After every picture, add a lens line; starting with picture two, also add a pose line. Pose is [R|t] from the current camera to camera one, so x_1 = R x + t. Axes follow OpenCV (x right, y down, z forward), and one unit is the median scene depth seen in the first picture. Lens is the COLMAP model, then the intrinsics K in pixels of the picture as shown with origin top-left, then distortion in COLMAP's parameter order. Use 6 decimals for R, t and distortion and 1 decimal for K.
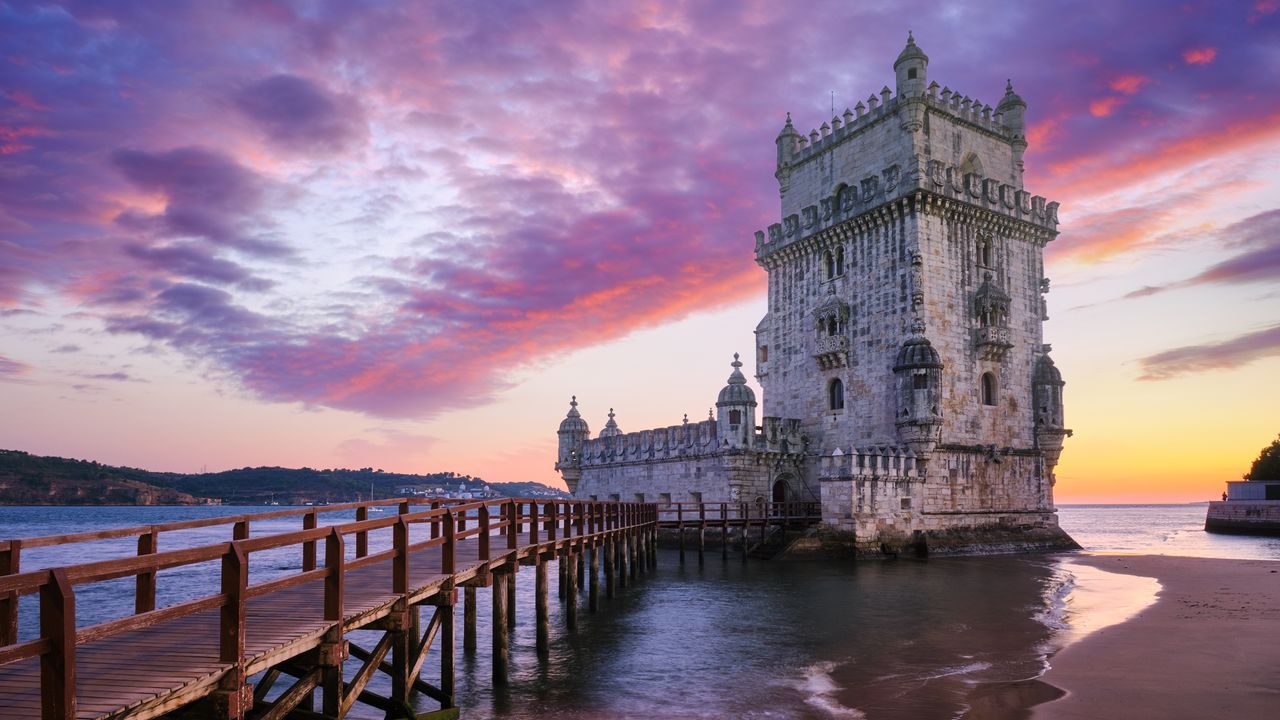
lens RADIAL K [[715.7, 0, 612.6], [0, 715.7, 465.8], [0, 0, 1]] dist [-0.002955, -0.004642]
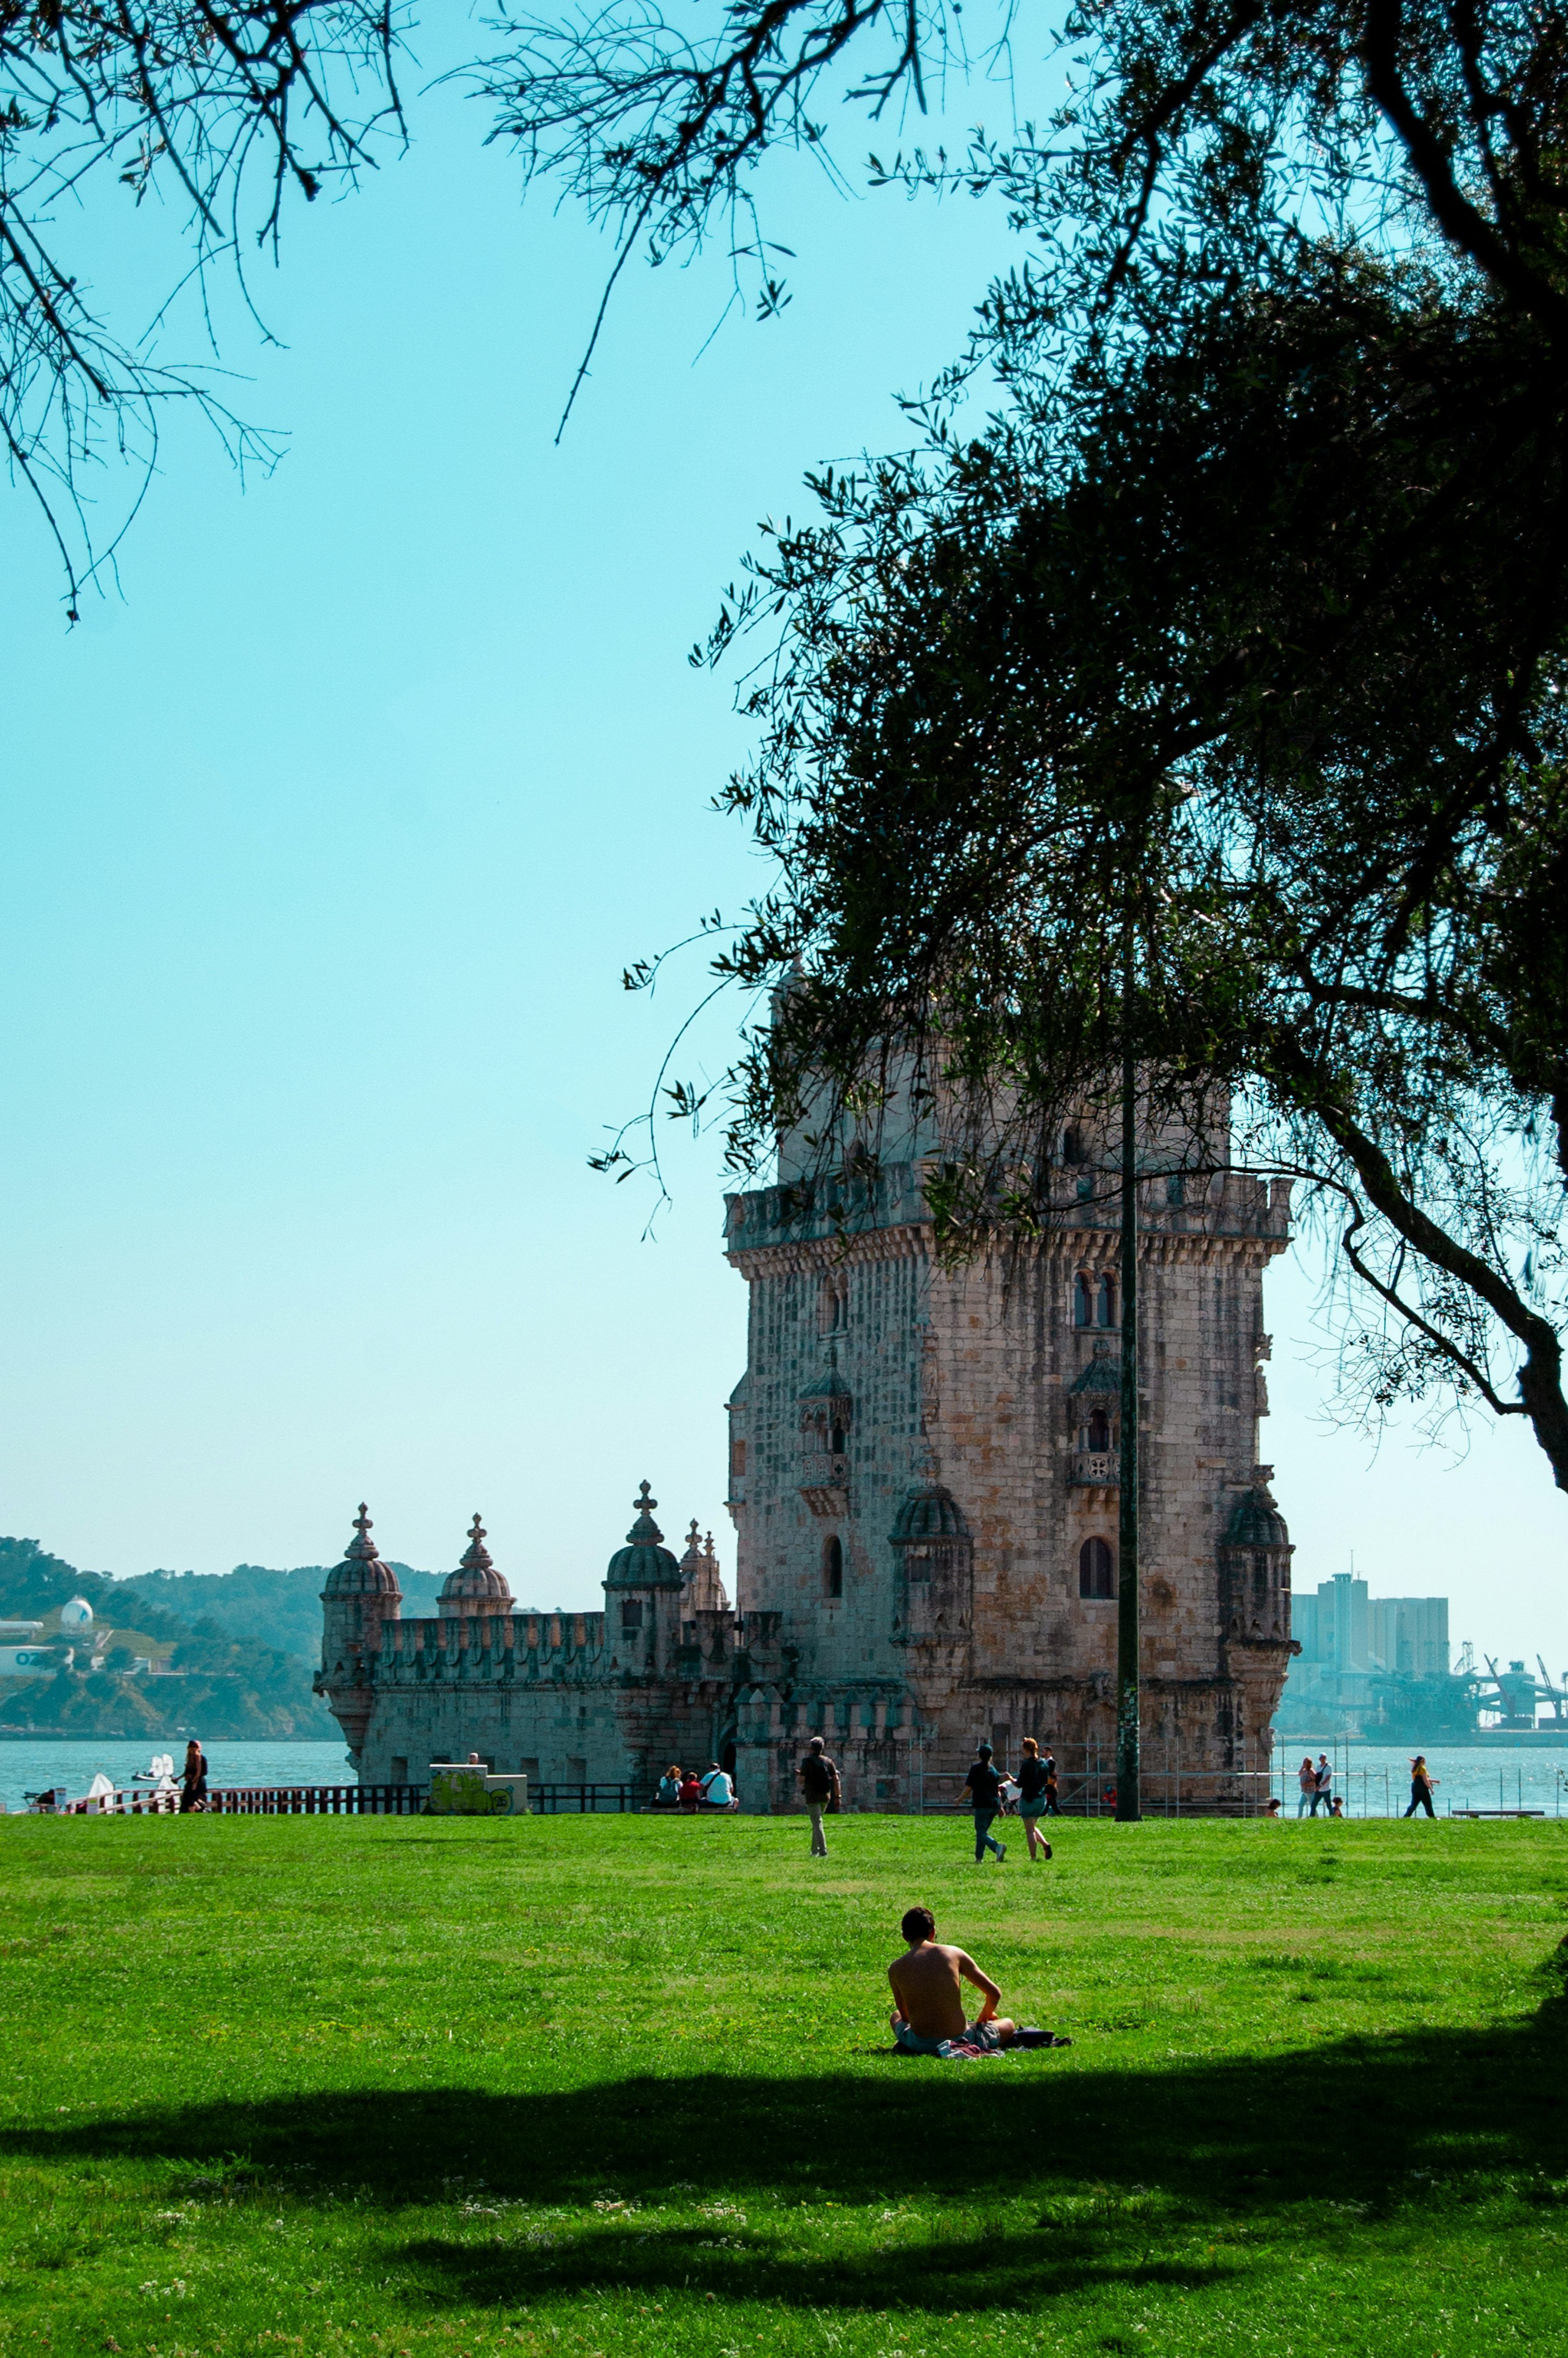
lens RADIAL K [[4821.1, 0, 707.8], [0, 4821.1, 1251.4], [0, 0, 1]] dist [-0.030005, 0.000000]
pose [[0.998836, 0.000161, -0.048240, 0.400226], [-0.002483, 0.998840, -0.048083, -0.164376], [0.048176, 0.048147, 0.997678, -2.485792]]
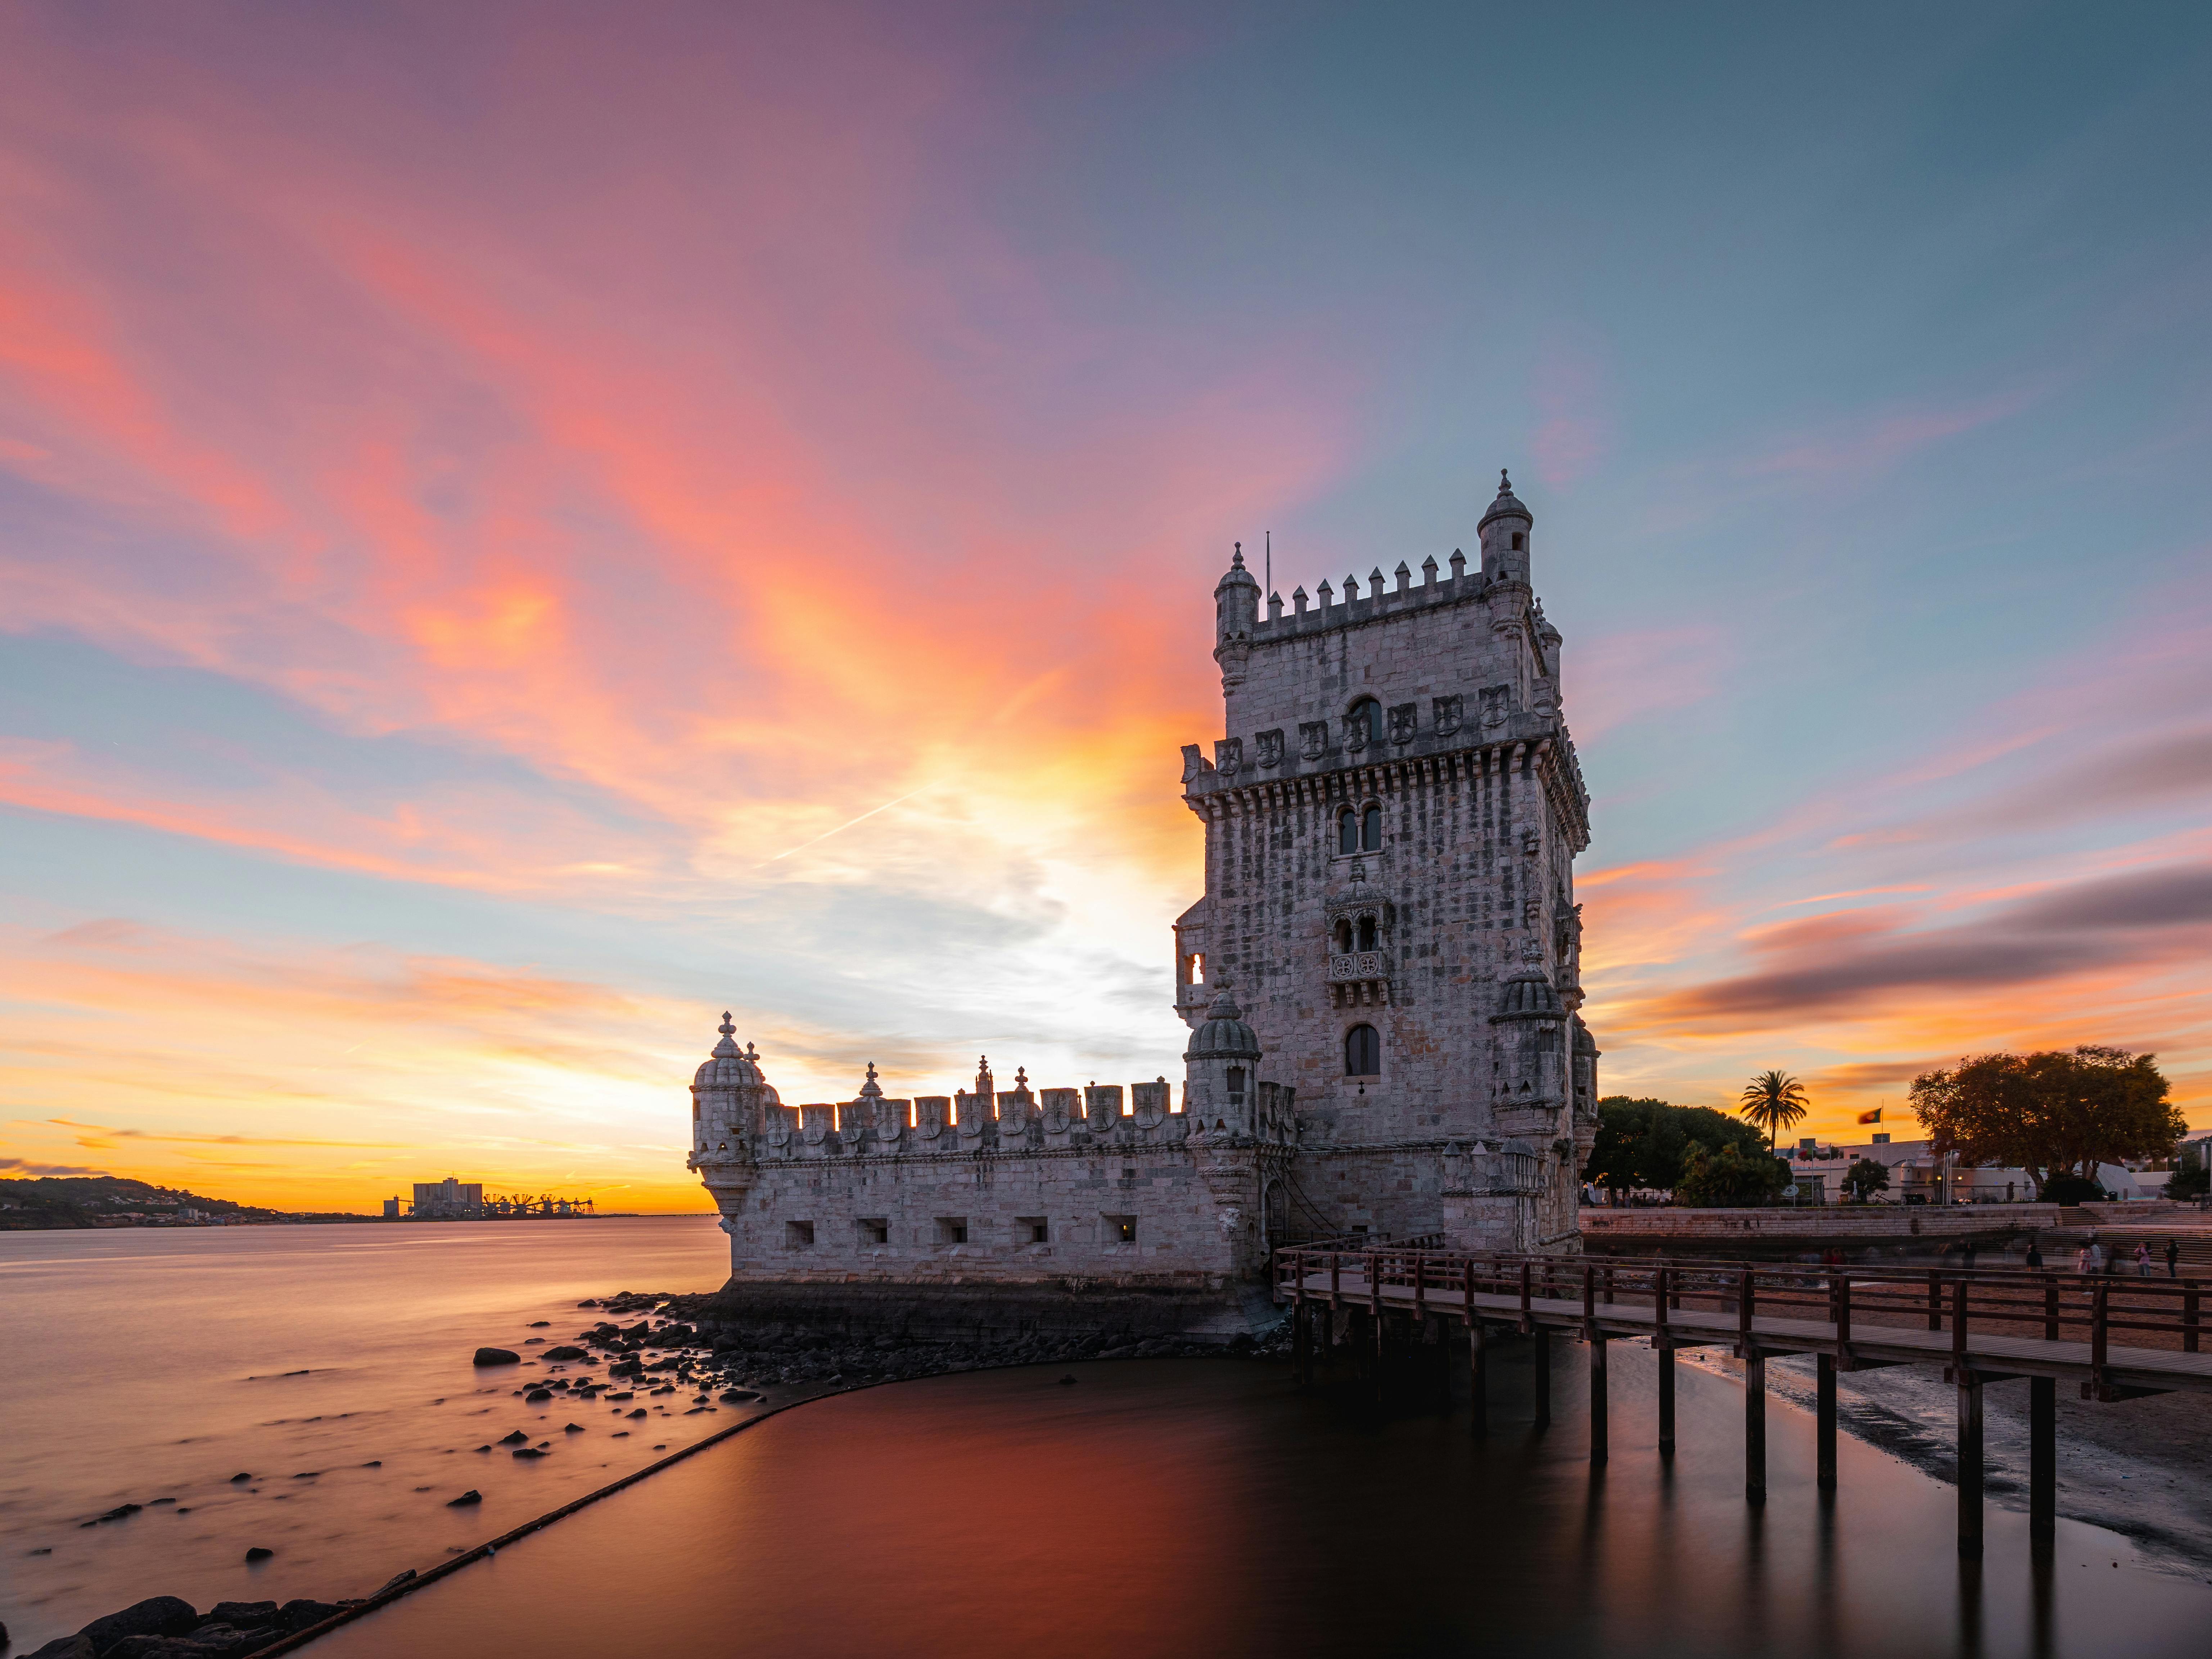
lens RADIAL K [[1197.2, 0, 1080.3], [0, 1197.2, 1212.7], [0, 0, 1]] dist [-0.001295, -0.002490]
pose [[0.834368, -0.014266, 0.551023, -0.458195], [-0.013815, 0.998810, 0.046778, -0.007331], [-0.551034, -0.046642, 0.833178, 0.296569]]
